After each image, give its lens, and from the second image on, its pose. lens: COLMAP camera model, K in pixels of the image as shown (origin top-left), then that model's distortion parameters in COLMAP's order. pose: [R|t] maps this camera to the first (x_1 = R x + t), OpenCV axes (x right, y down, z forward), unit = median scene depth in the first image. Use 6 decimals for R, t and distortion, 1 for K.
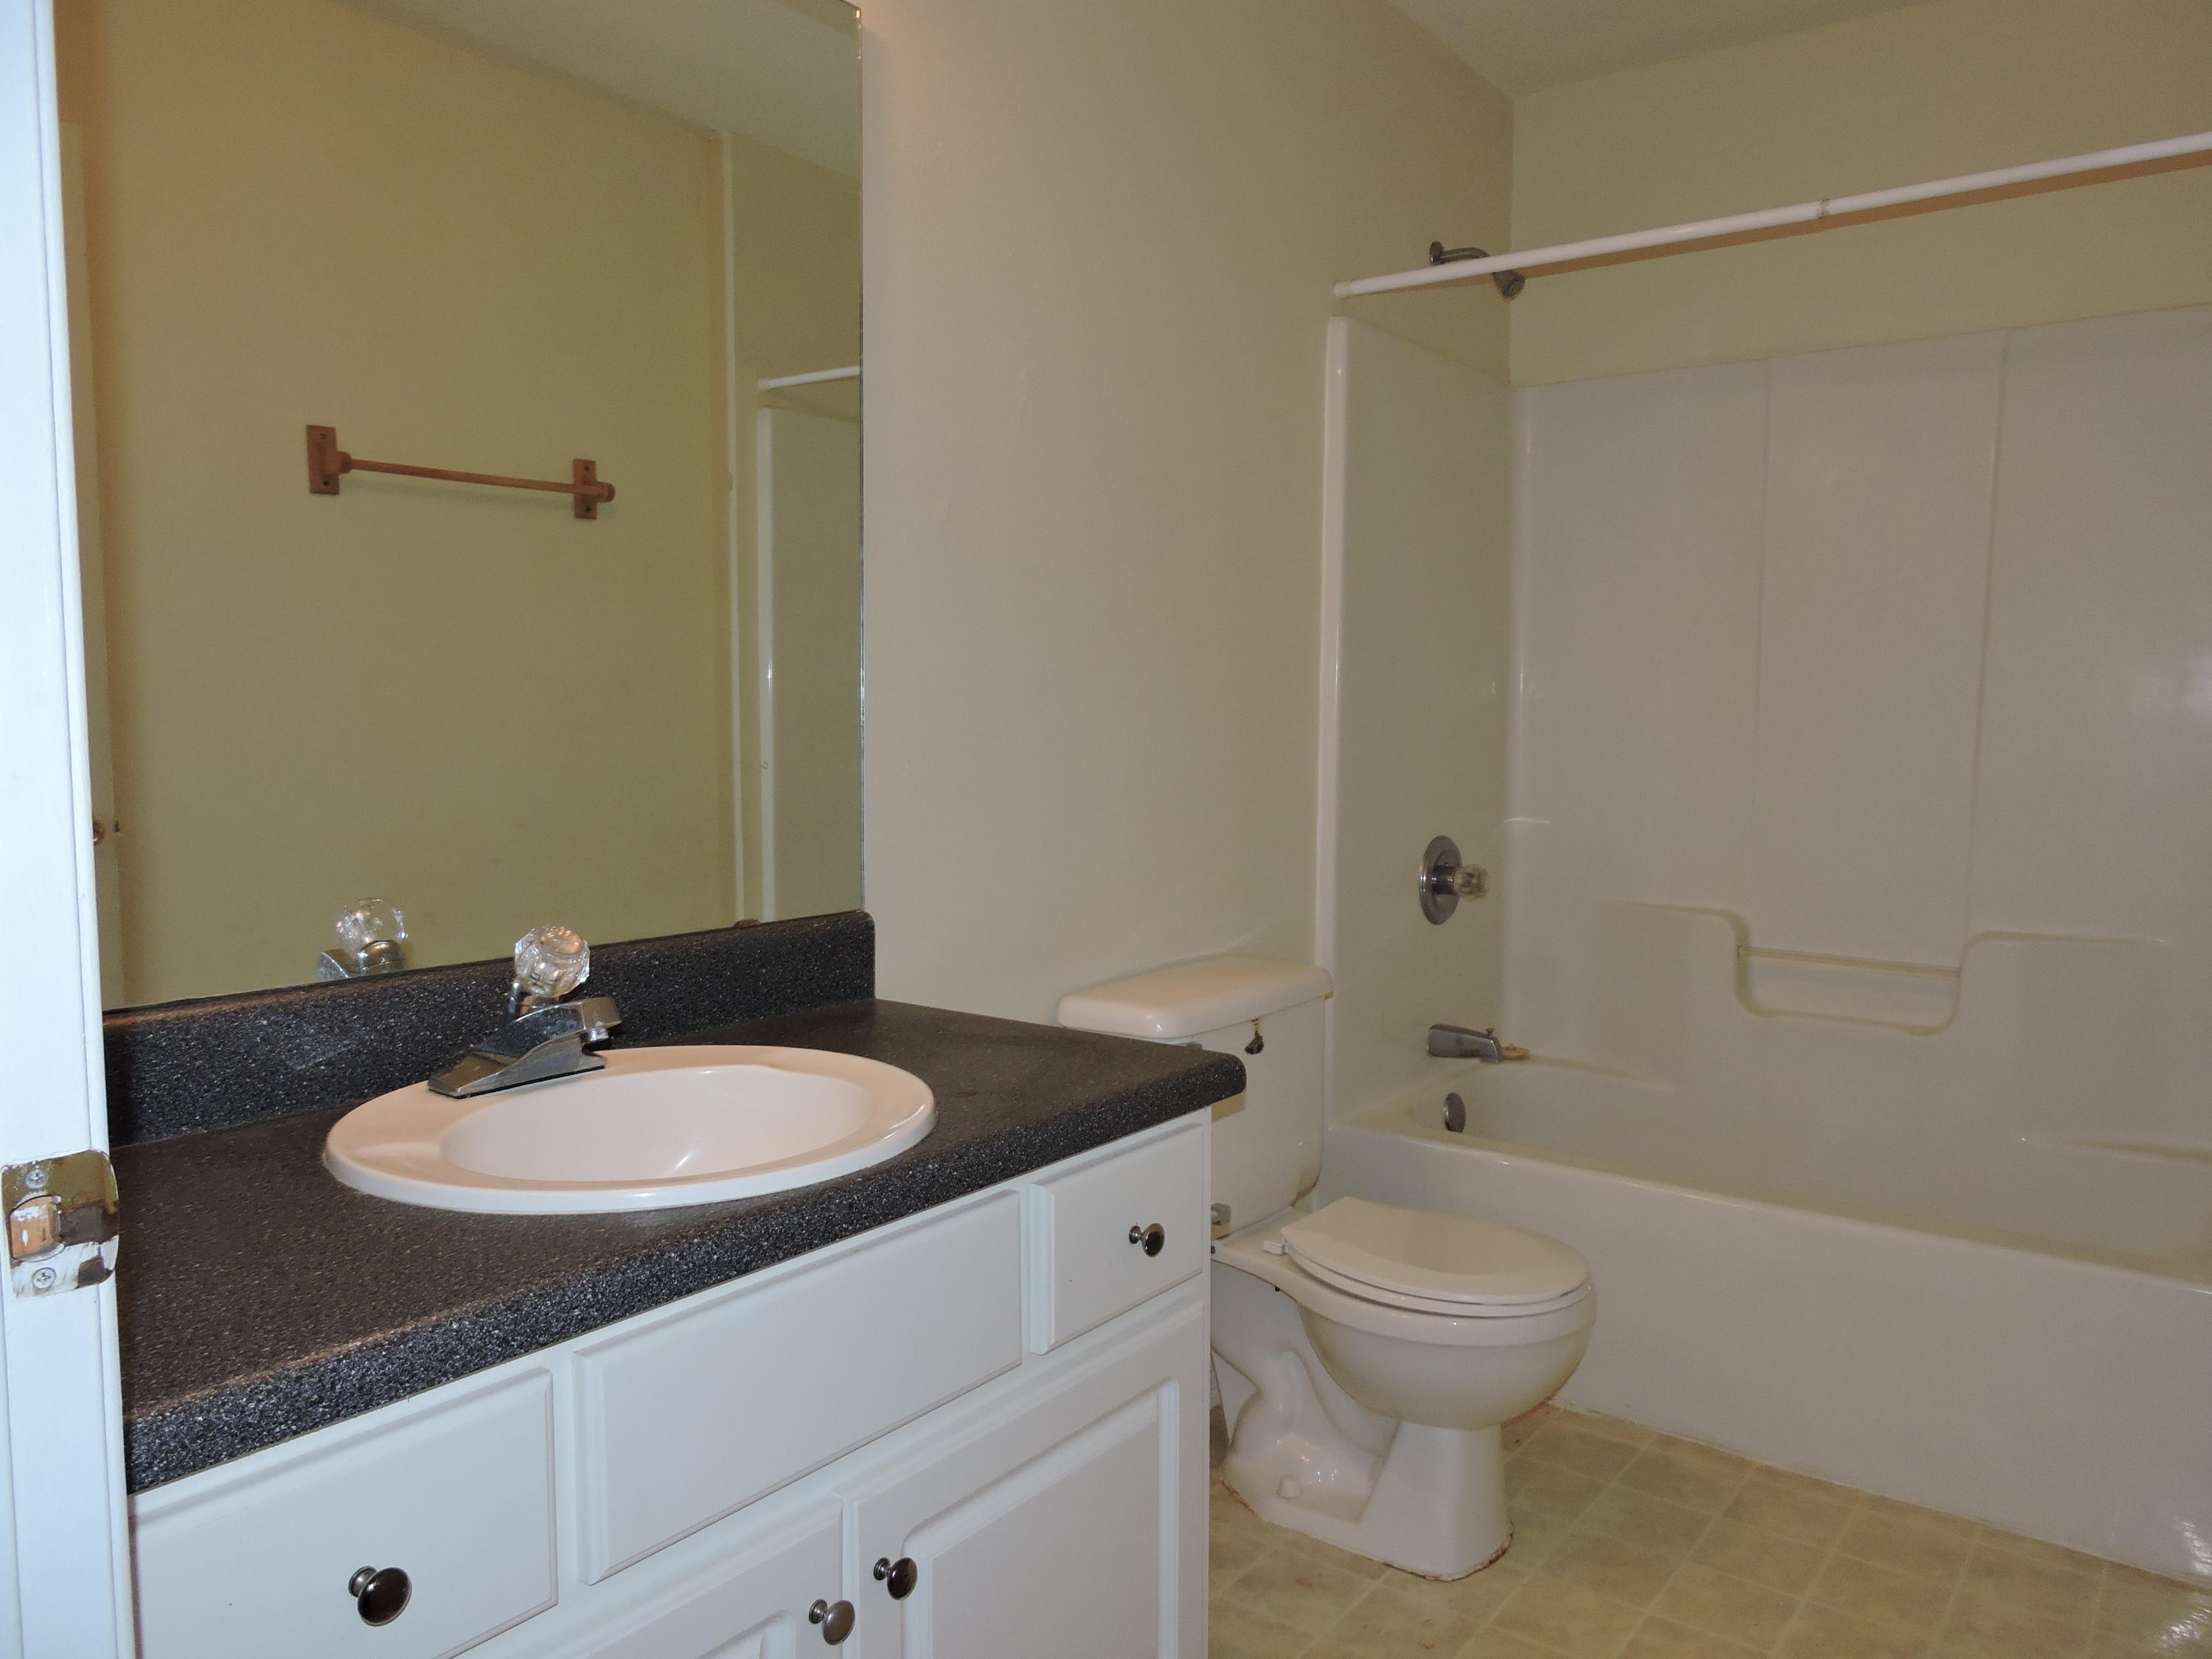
lens RADIAL K [[1590.9, 0, 1107.8], [0, 1590.9, 833.4], [0, 0, 1]] dist [0.001003, -0.001084]
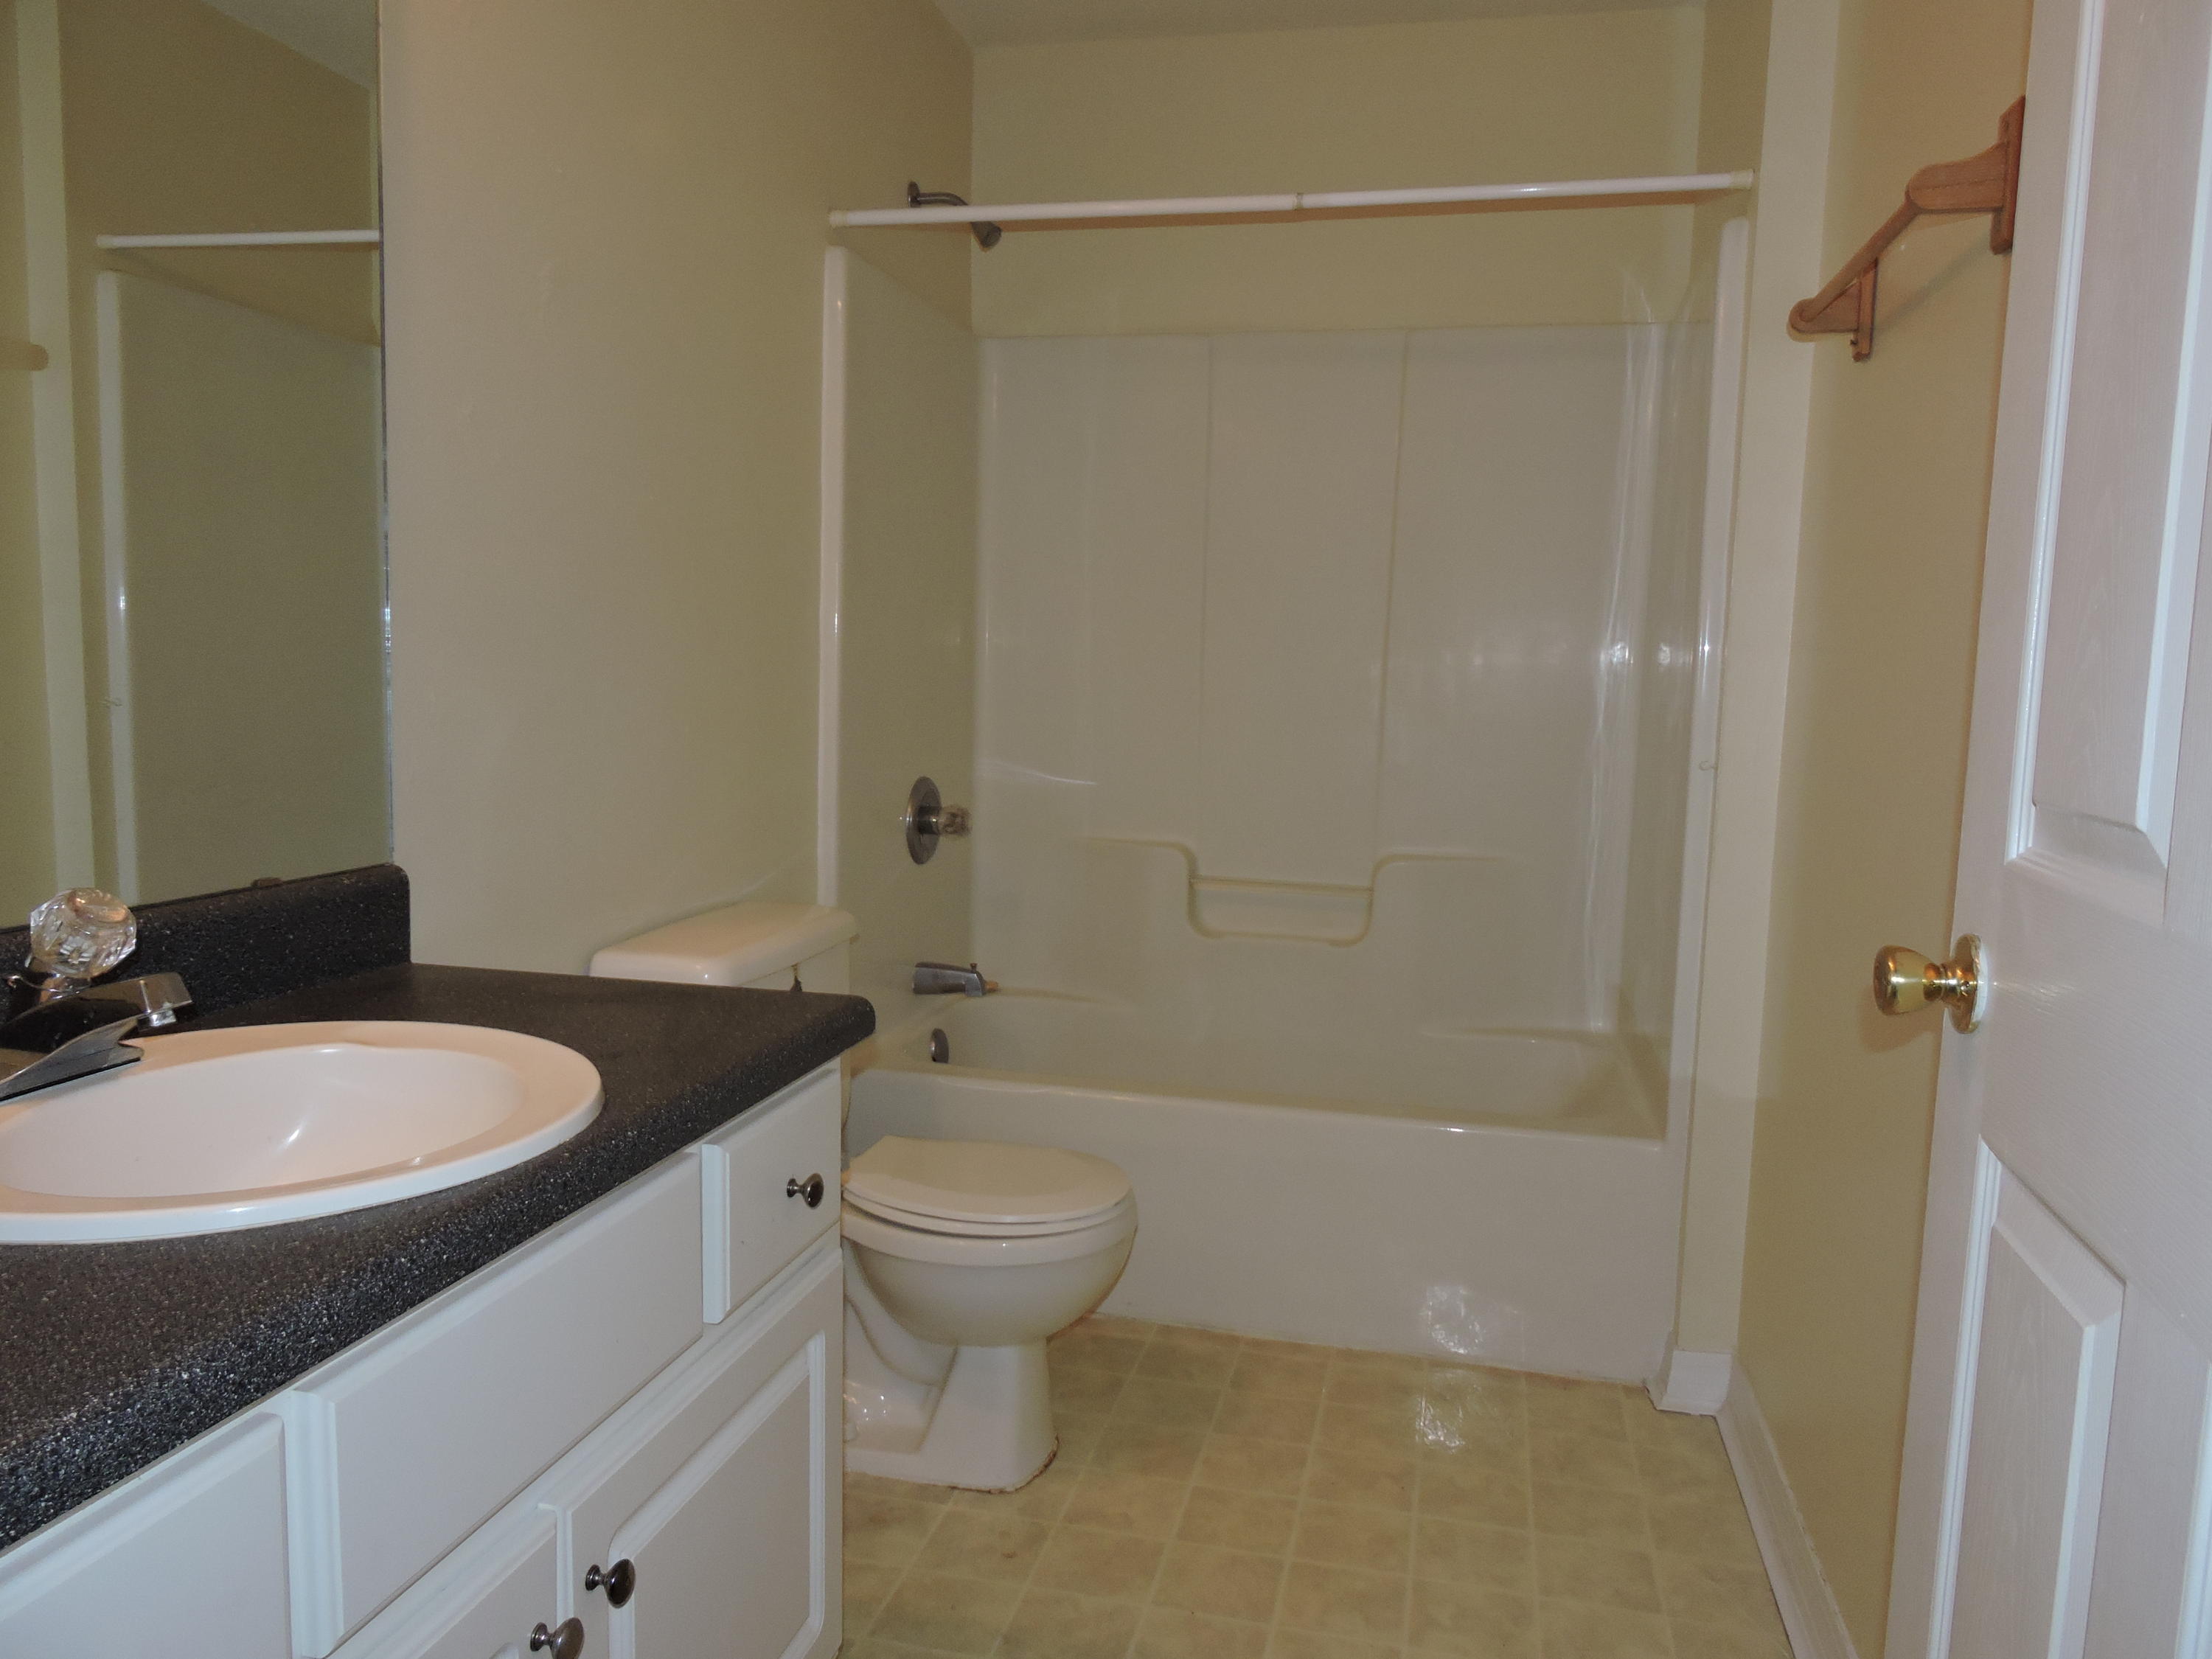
lens RADIAL K [[1590.1, 0, 1105.8], [0, 1590.1, 833.1], [0, 0, 1]] dist [0.005676, -0.003352]
pose [[0.916535, -0.023577, 0.399259, -0.144013], [0.010525, 0.999337, 0.034852, 0.005057], [-0.399816, -0.027741, 0.916175, 0.037899]]
